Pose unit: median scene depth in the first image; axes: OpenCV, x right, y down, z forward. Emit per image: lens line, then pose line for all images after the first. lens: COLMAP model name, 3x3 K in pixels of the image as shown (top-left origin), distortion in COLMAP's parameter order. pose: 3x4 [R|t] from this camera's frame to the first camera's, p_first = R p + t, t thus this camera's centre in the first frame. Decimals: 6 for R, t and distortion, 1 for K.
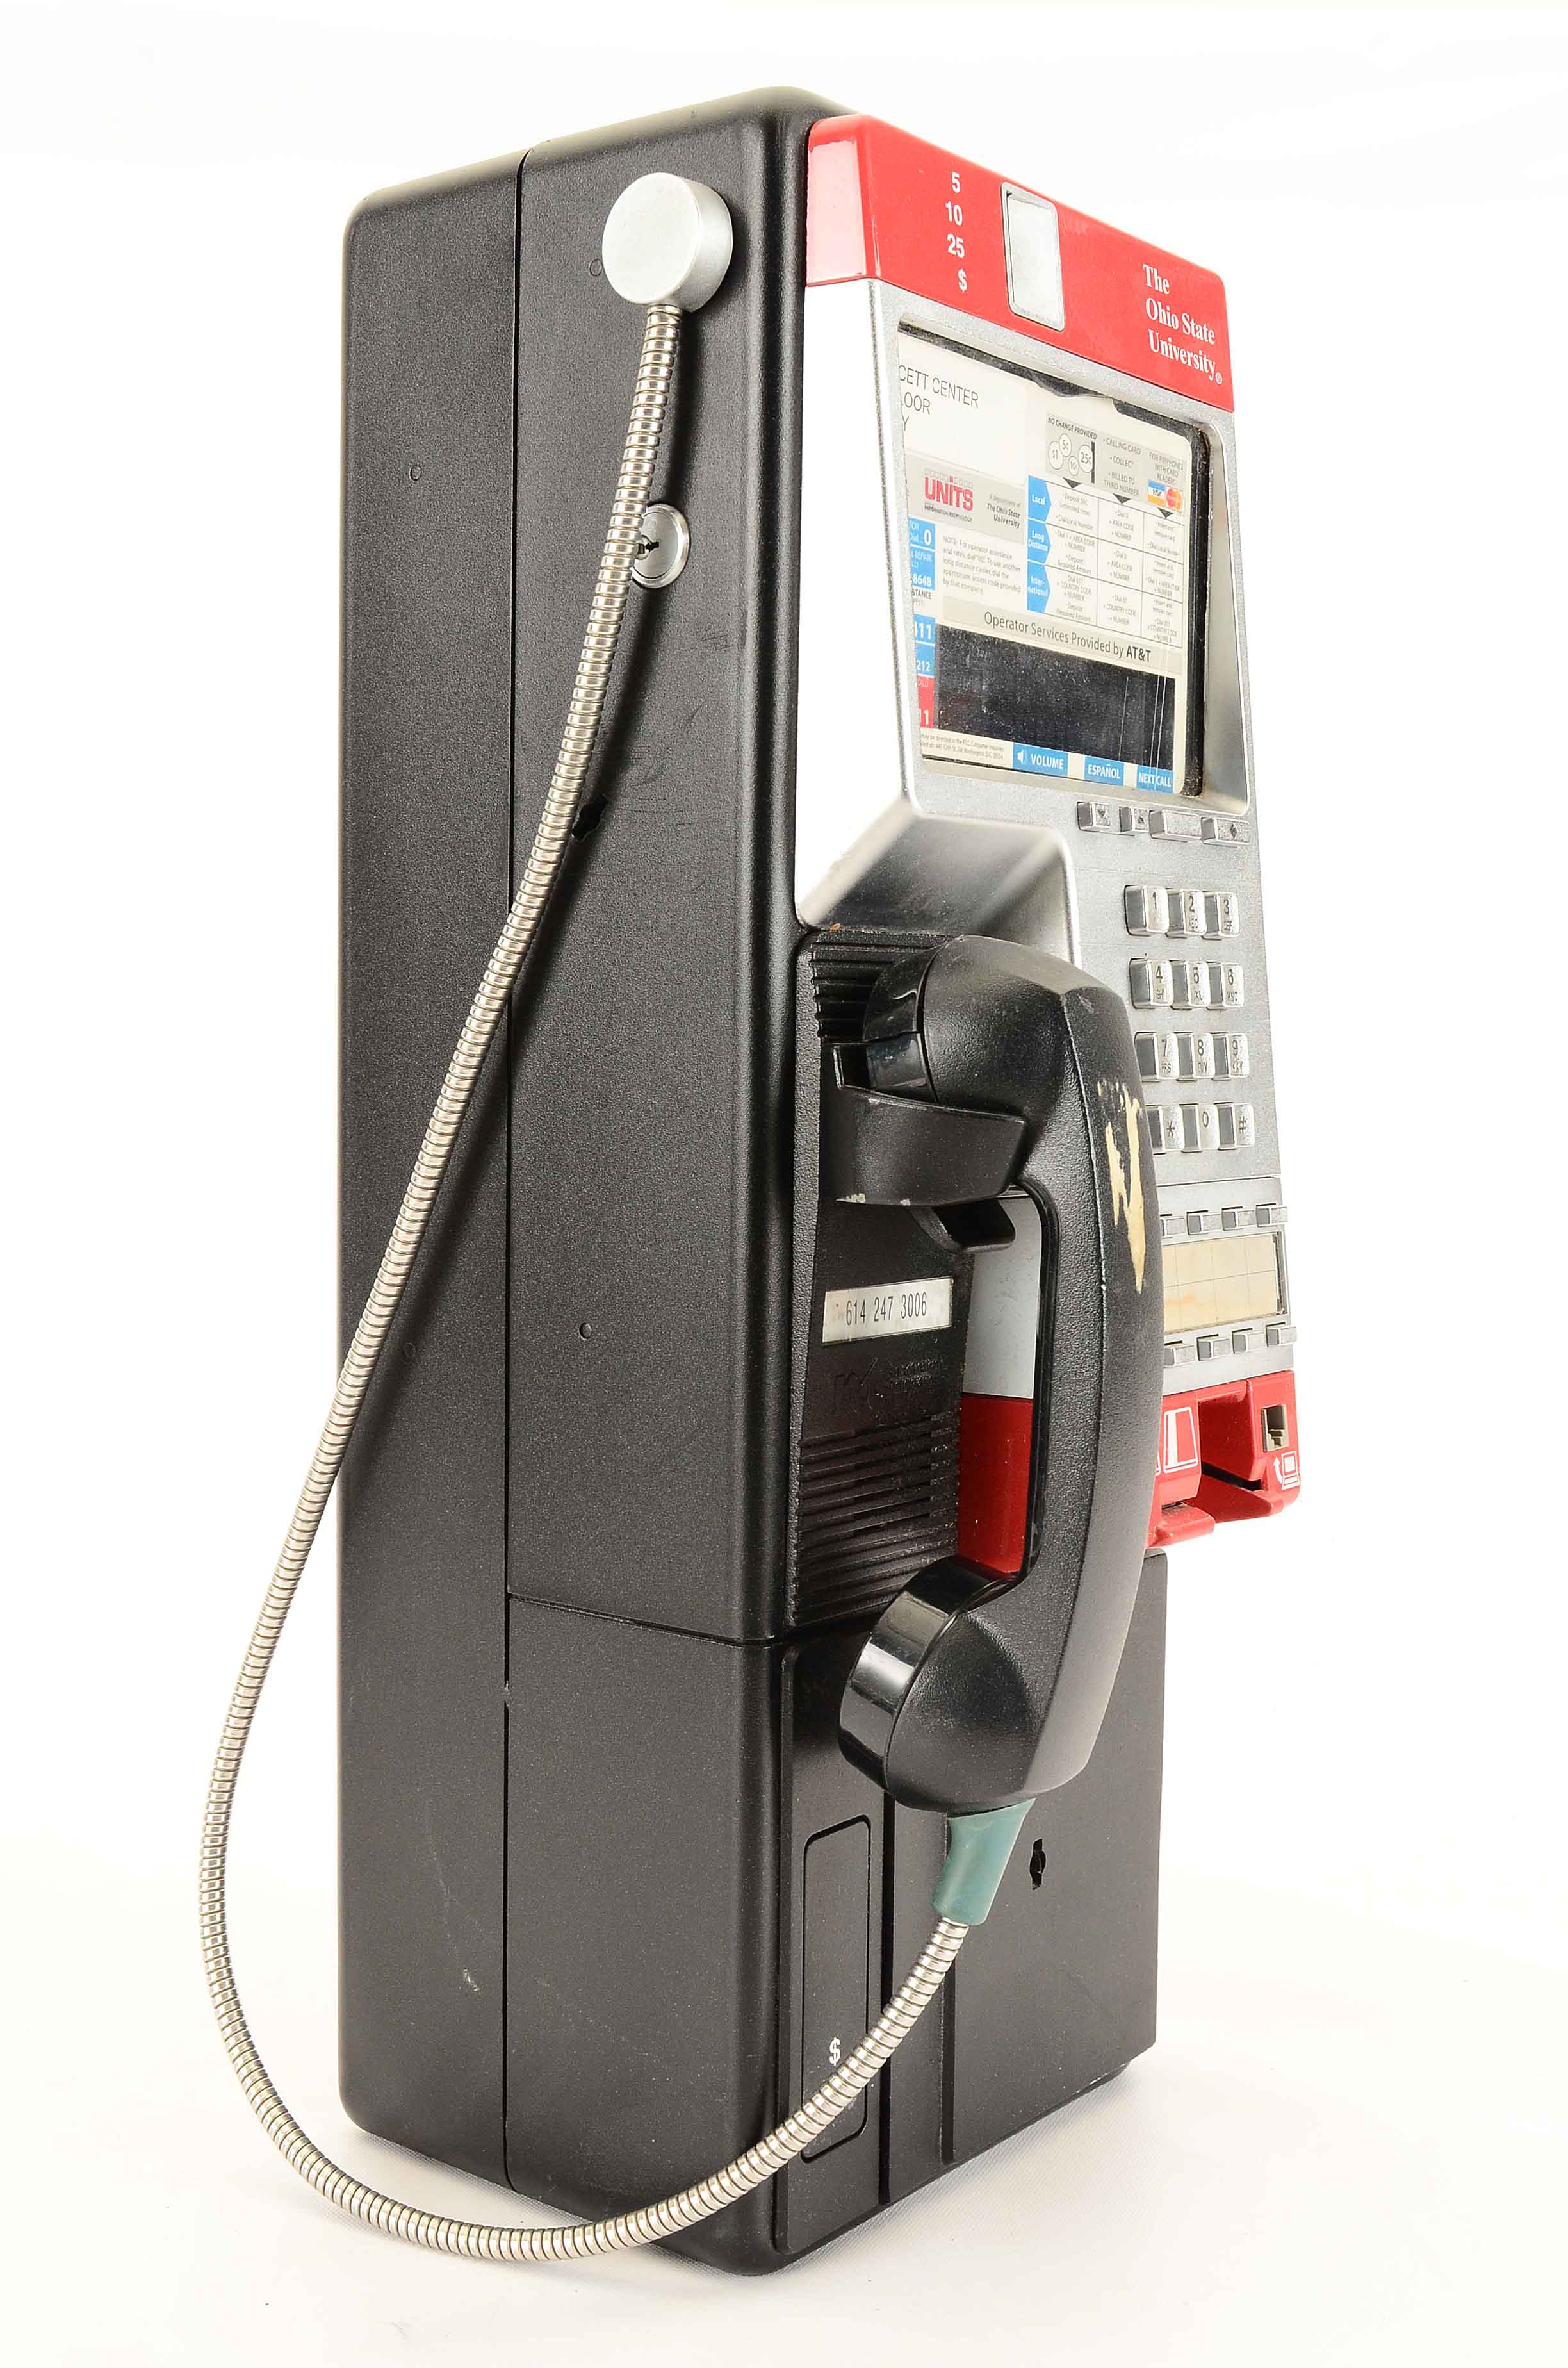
lens RADIAL K [[2718.9, 0, 784.0], [0, 2718.9, 1184.0], [0, 0, 1]] dist [-0.019583, -0.014666]
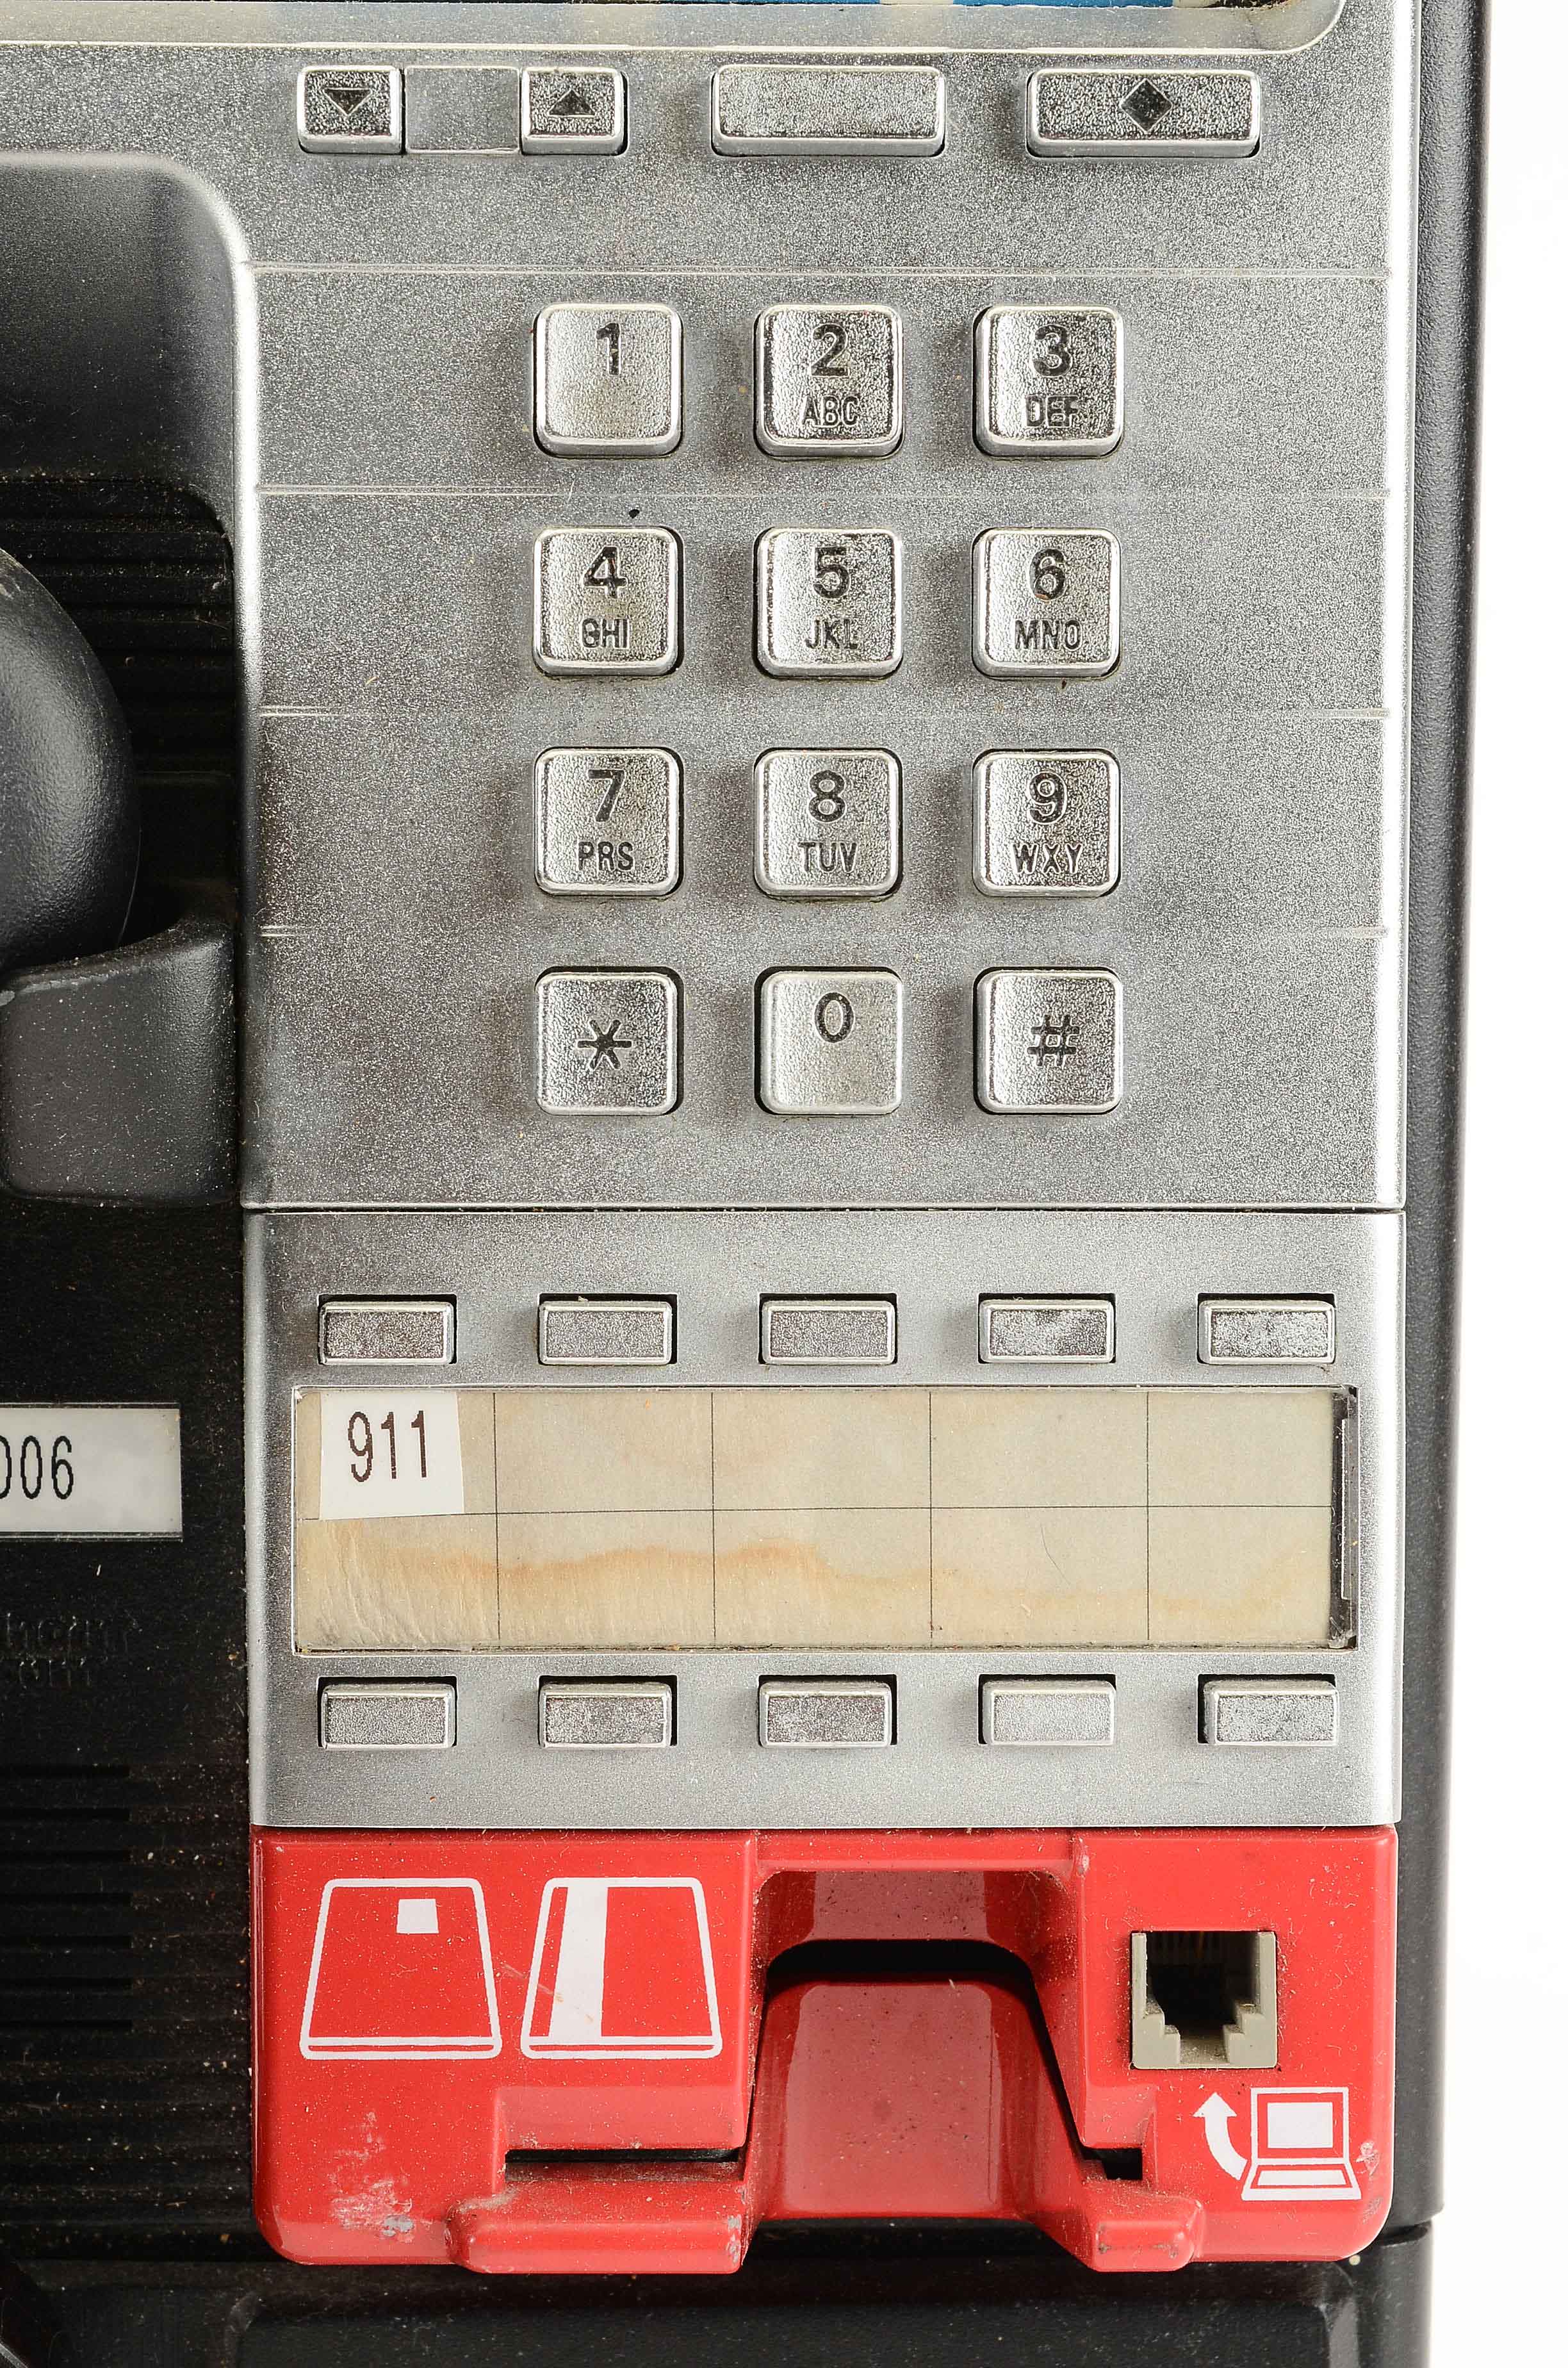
lens RADIAL K [[4511.3, 0, 784.0], [0, 4511.3, 1184.0], [0, 0, 1]] dist [0.068929, 0.050071]
pose [[0.634145, 0.084974, -0.768531, 0.578543], [-0.042391, 0.996269, 0.075176, -0.045371], [0.772051, -0.015094, 0.635381, 0.662500]]
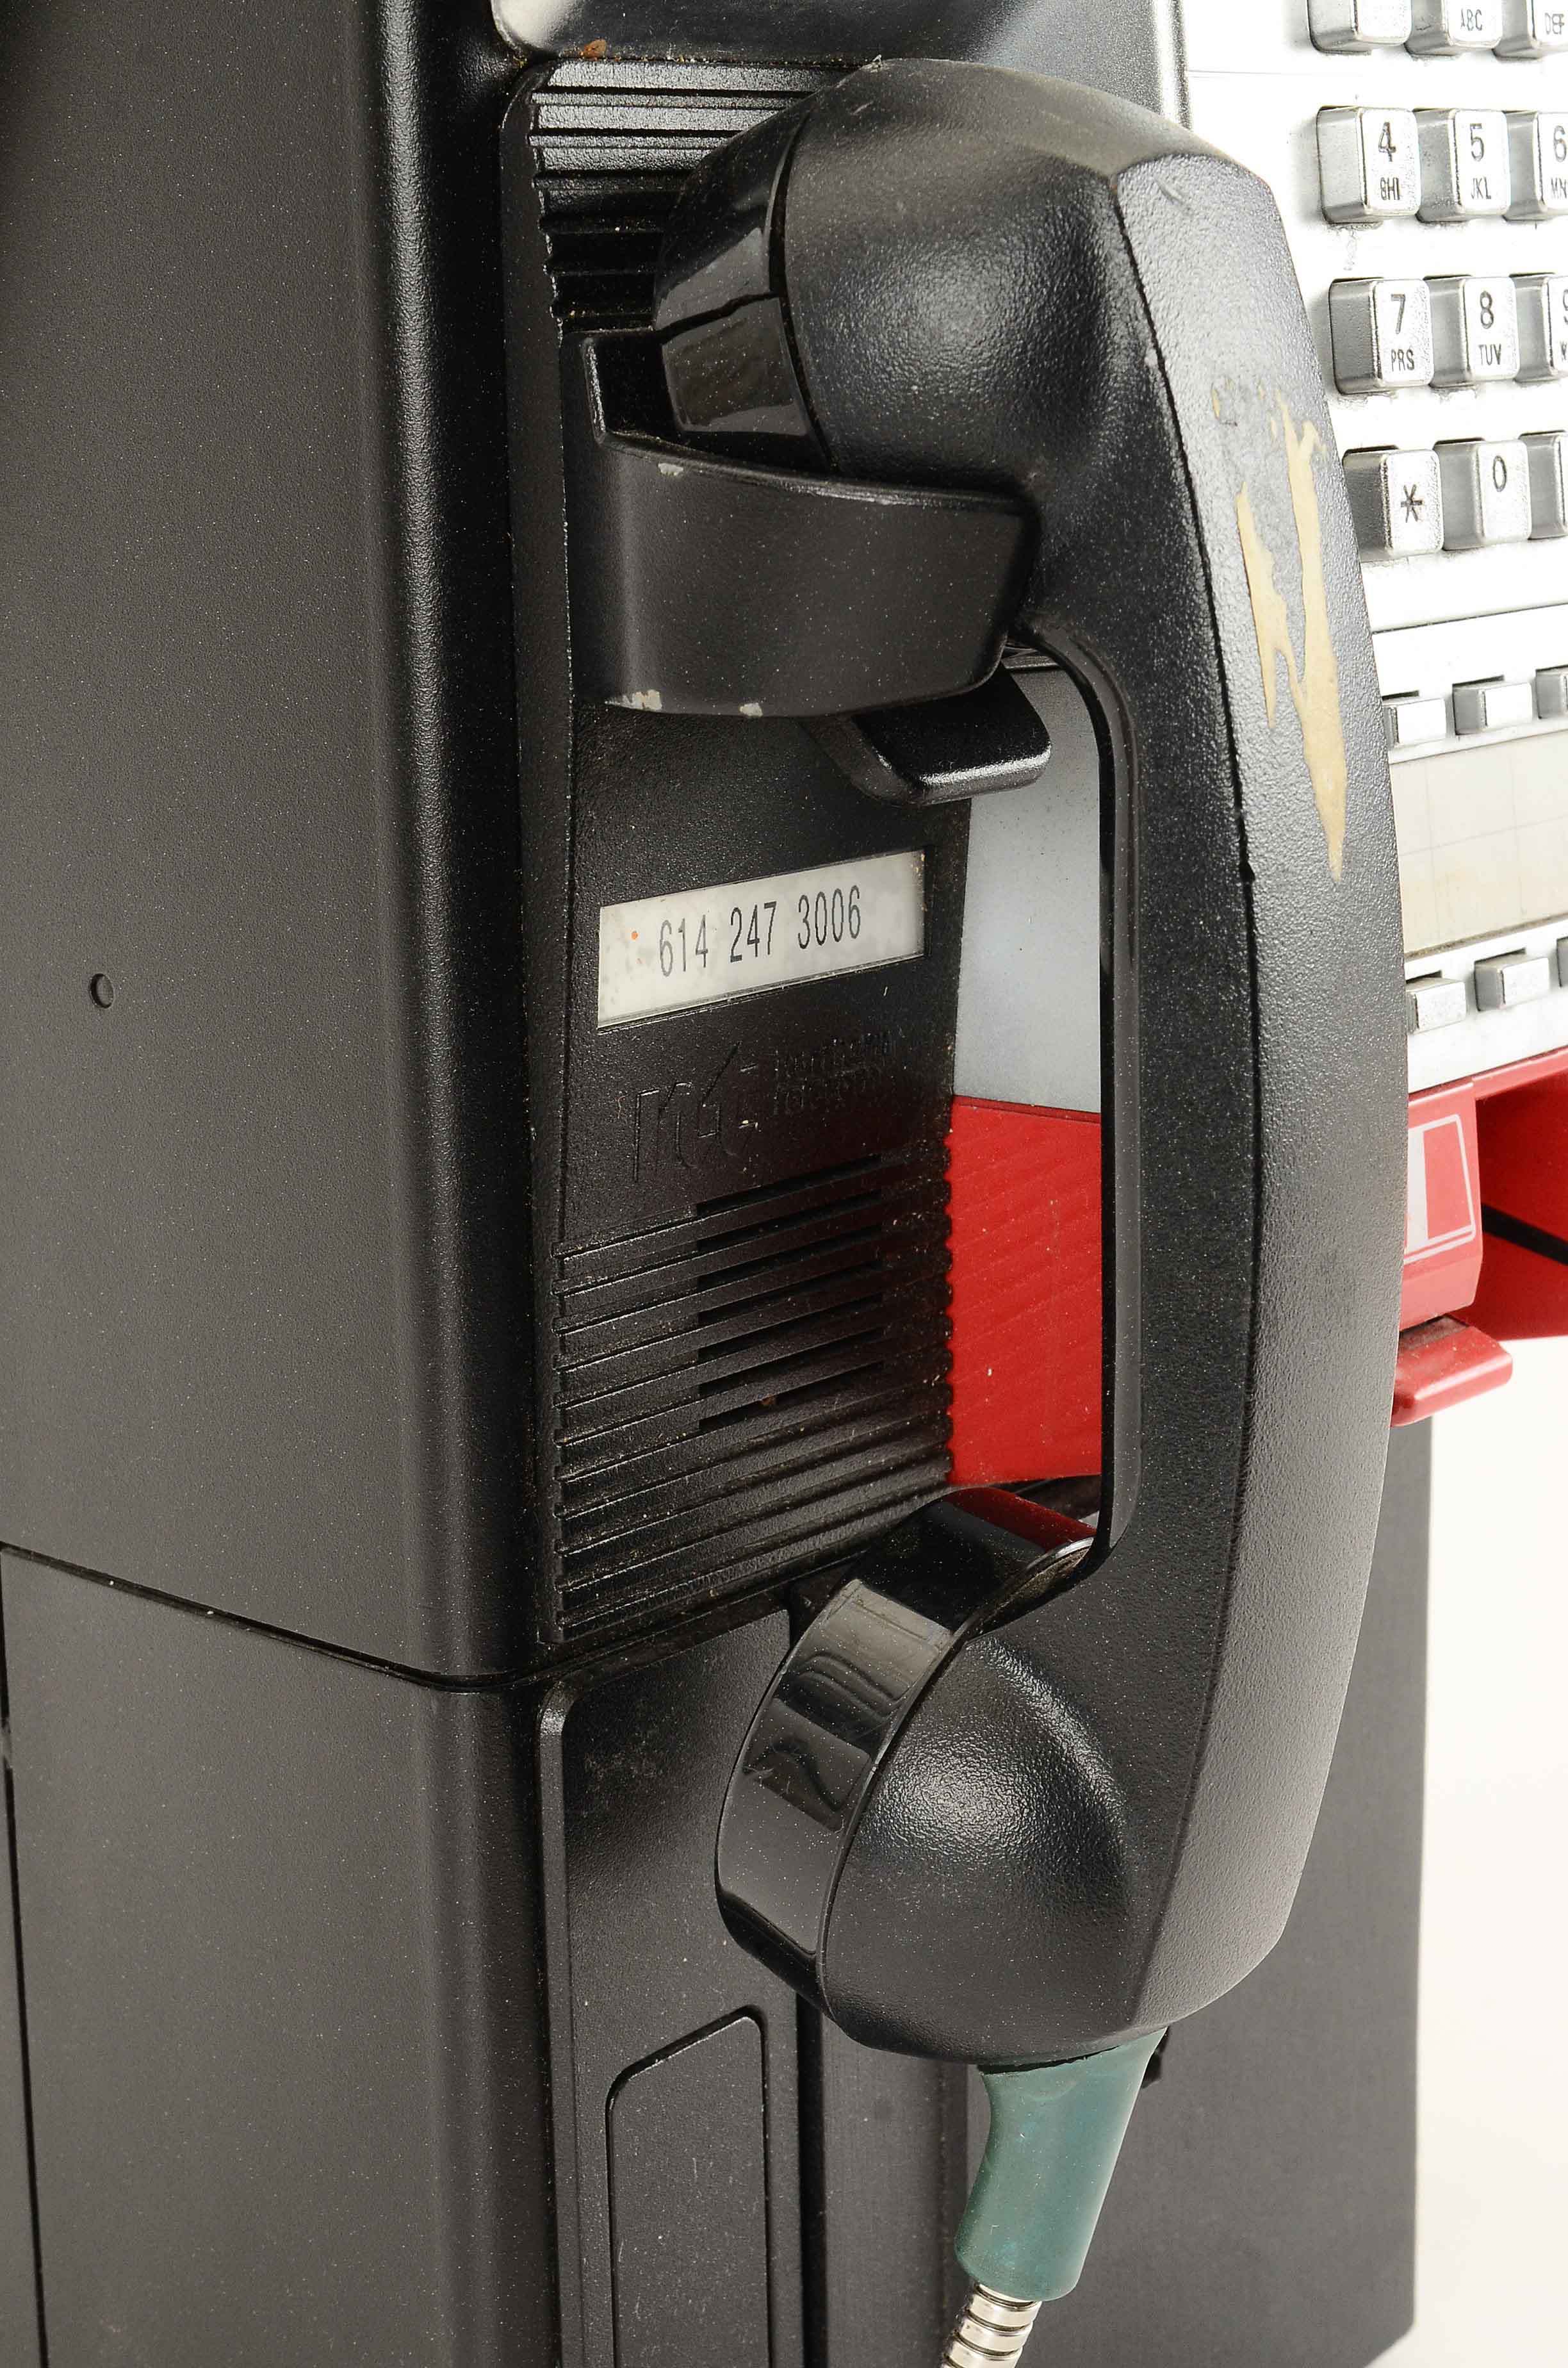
lens RADIAL K [[4110.0, 0, 784.0], [0, 4110.0, 1184.0], [0, 0, 1]] dist [0.041187, 0.051715]
pose [[0.998583, -0.017413, -0.050288, 0.071527], [0.025016, 0.987636, 0.154754, -0.016842], [0.046972, -0.155792, 0.986672, 0.311606]]
